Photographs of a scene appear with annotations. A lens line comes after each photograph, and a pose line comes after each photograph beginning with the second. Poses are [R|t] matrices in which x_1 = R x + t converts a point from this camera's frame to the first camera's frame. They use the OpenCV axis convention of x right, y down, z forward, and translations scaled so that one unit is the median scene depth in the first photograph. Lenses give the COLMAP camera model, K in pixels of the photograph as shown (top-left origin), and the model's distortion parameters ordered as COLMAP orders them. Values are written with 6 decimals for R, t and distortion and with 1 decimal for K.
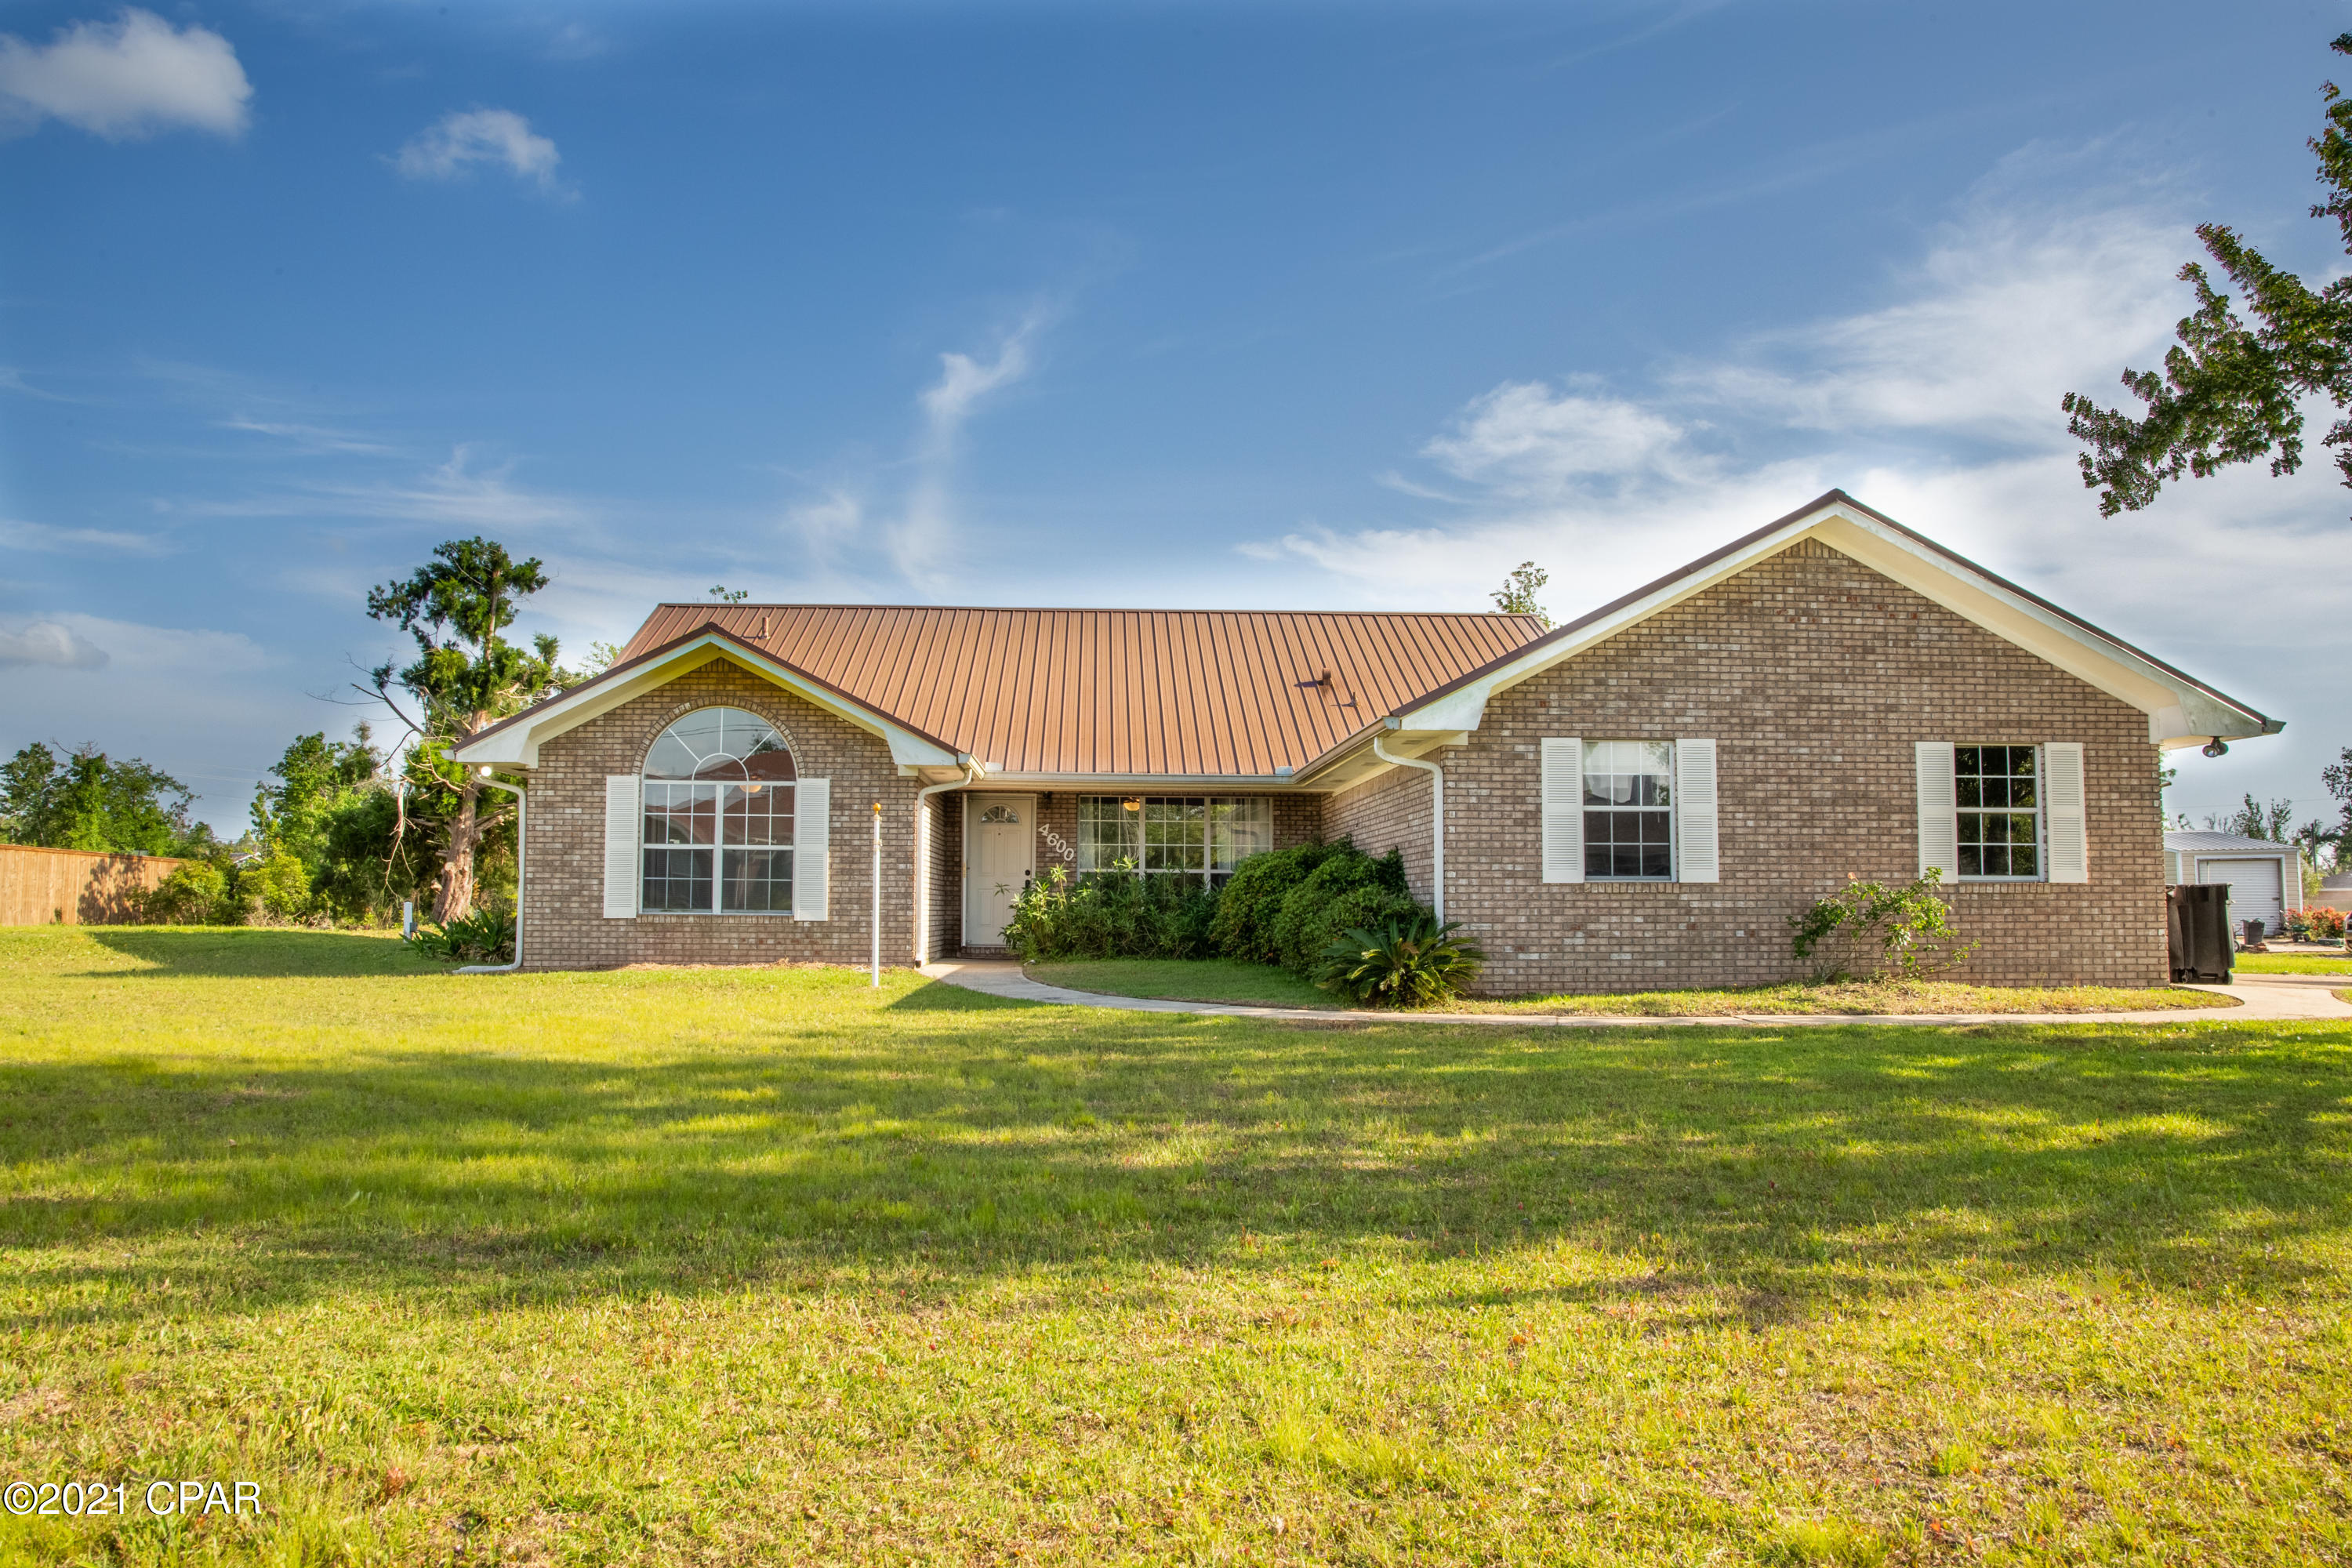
lens RADIAL K [[1740.7, 0, 1164.5], [0, 1740.7, 785.7], [0, 0, 1]] dist [0.000934, 0.014600]
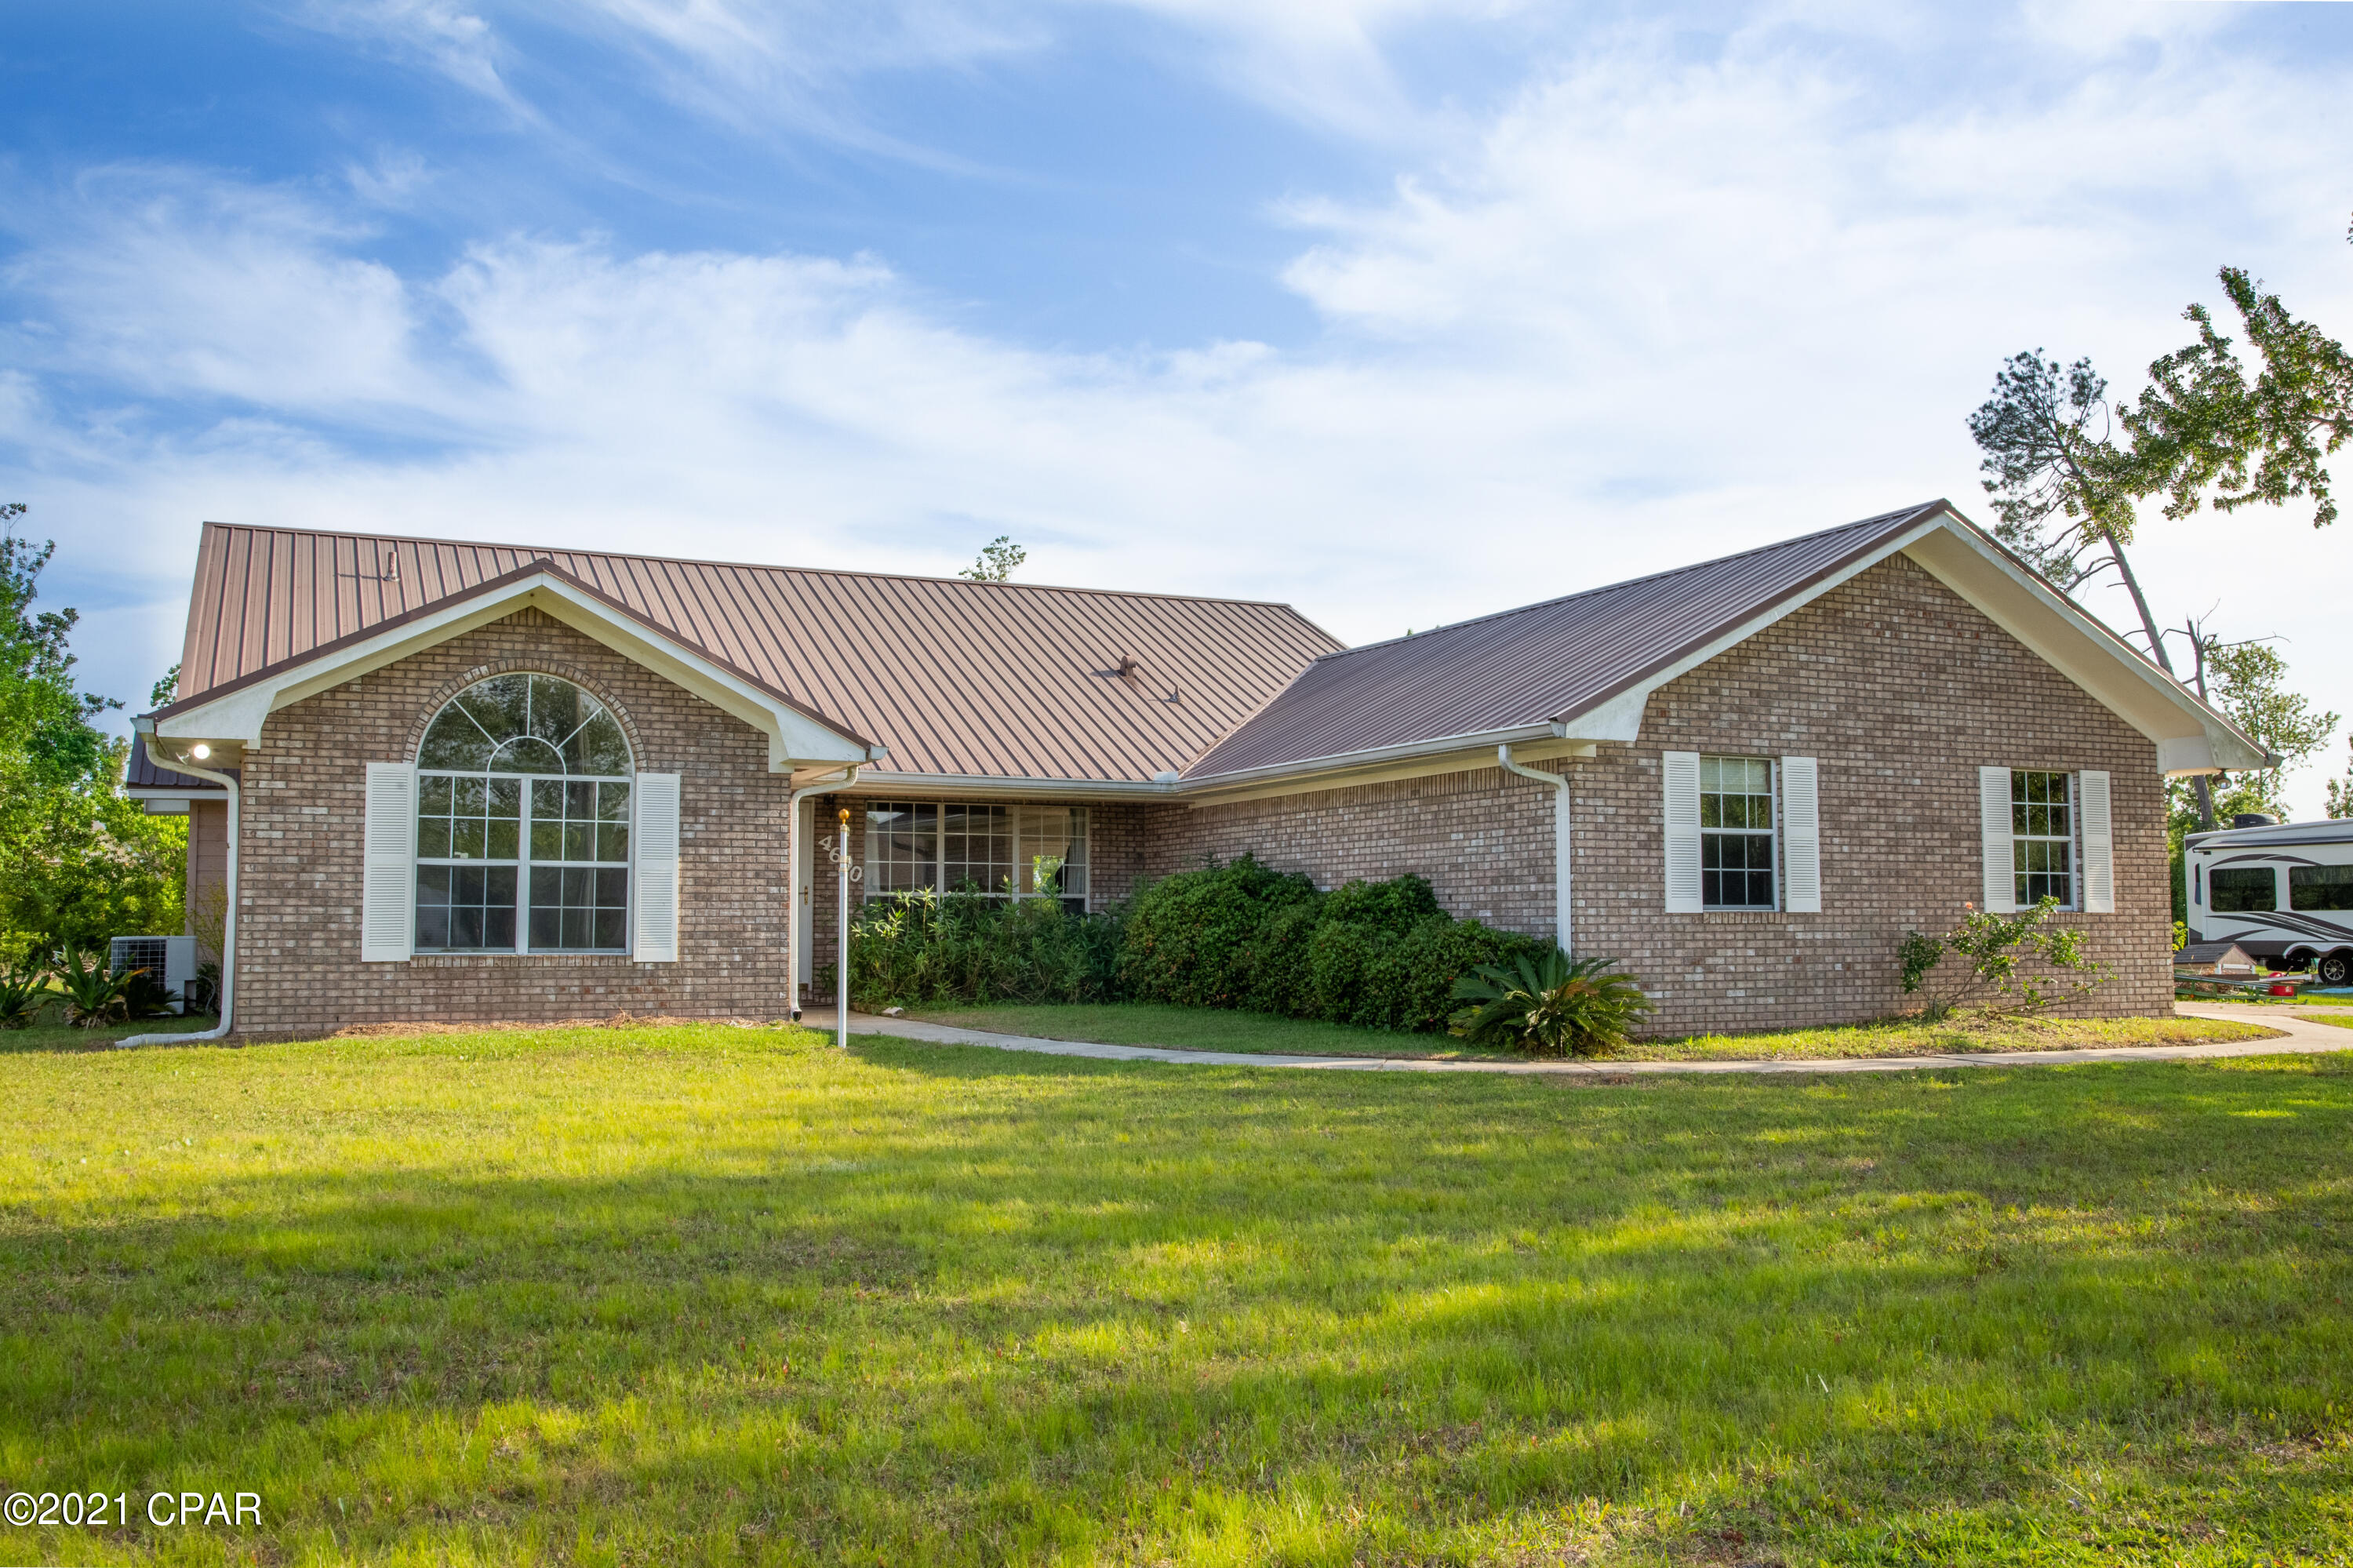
lens RADIAL K [[2014.1, 0, 1177.0], [0, 2014.1, 776.2], [0, 0, 1]] dist [0.029653, 0.001713]
pose [[0.926192, 0.024055, 0.376284, -0.401638], [-0.021621, 0.999709, -0.010691, 0.001970], [-0.376432, 0.001767, 0.926443, 0.128117]]
